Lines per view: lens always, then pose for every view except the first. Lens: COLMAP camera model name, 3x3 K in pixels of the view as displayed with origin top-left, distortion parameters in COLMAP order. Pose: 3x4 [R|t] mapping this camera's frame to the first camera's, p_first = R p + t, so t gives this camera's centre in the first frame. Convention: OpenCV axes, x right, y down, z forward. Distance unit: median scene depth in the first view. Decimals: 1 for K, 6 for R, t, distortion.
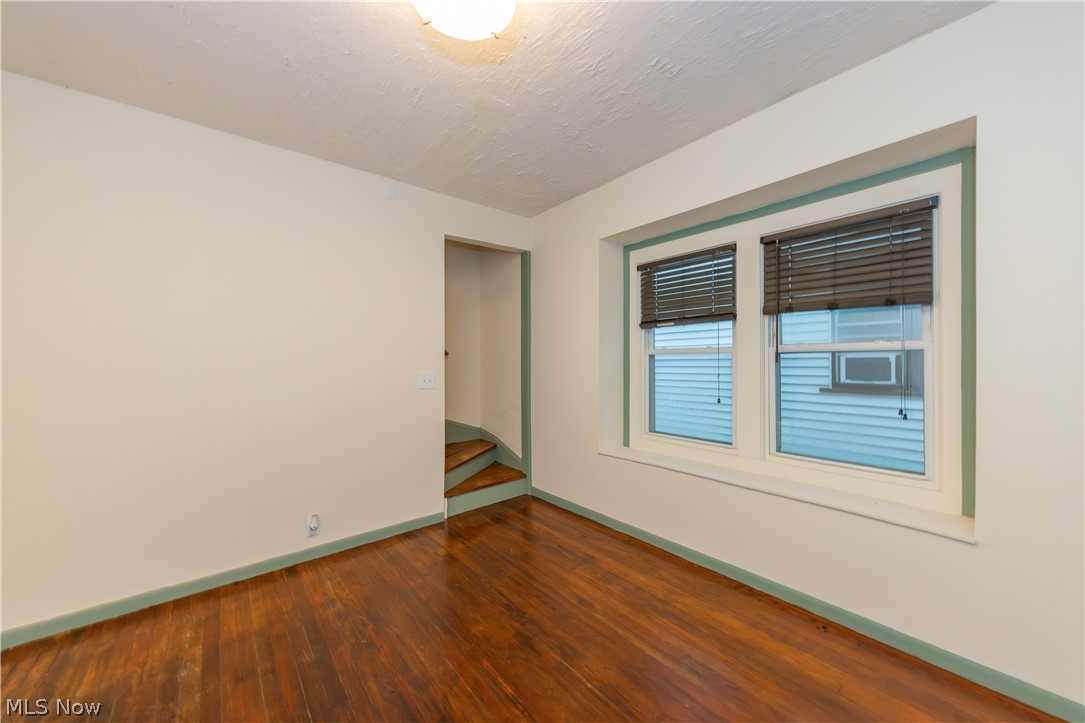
lens RADIAL K [[393.4, 0, 537.2], [0, 393.4, 356.3], [0, 0, 1]] dist [0.002191, -0.000008]
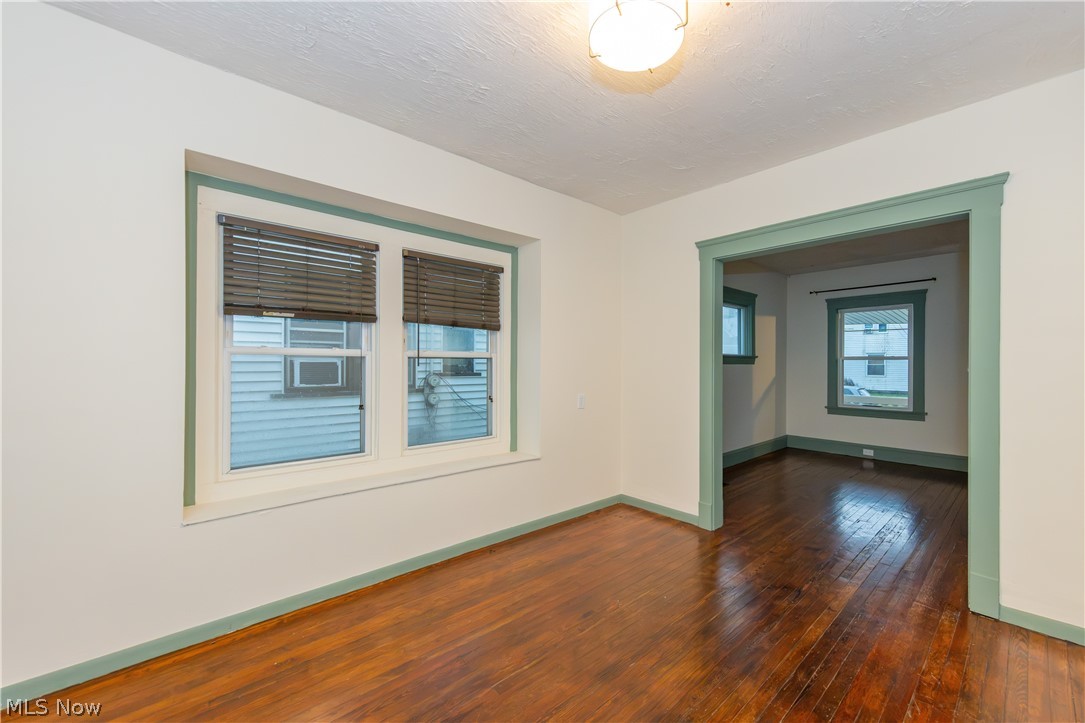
lens RADIAL K [[441.7, 0, 598.0], [0, 441.7, 364.0], [0, 0, 1]] dist [0.000039, 0.000034]
pose [[-0.111719, 0.006209, 0.993720, -0.645141], [-0.011209, 0.999909, -0.007508, 0.012398], [-0.993677, -0.011978, -0.111639, 0.566259]]
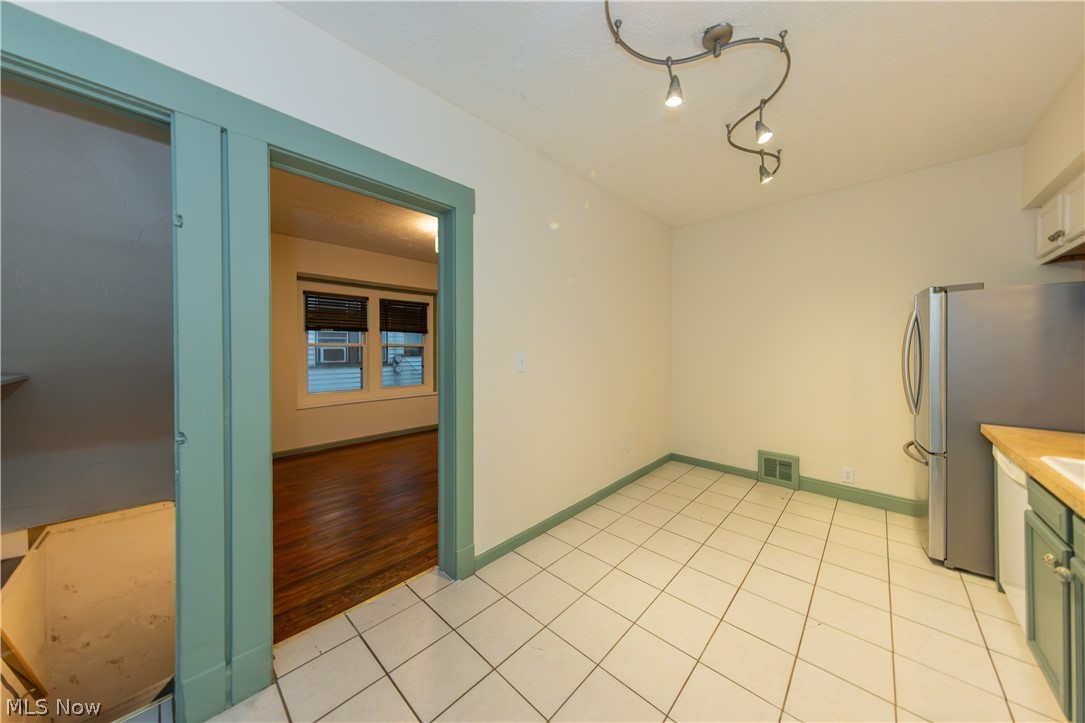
lens RADIAL K [[358.7, 0, 563.4], [0, 358.7, 350.6], [0, 0, 1]] dist [0.008178, -0.000047]
pose [[-0.162228, 0.001915, 0.986751, -1.682363], [-0.004663, 0.999985, -0.002707, 0.015269], [-0.986742, -0.005040, -0.162217, 0.227748]]
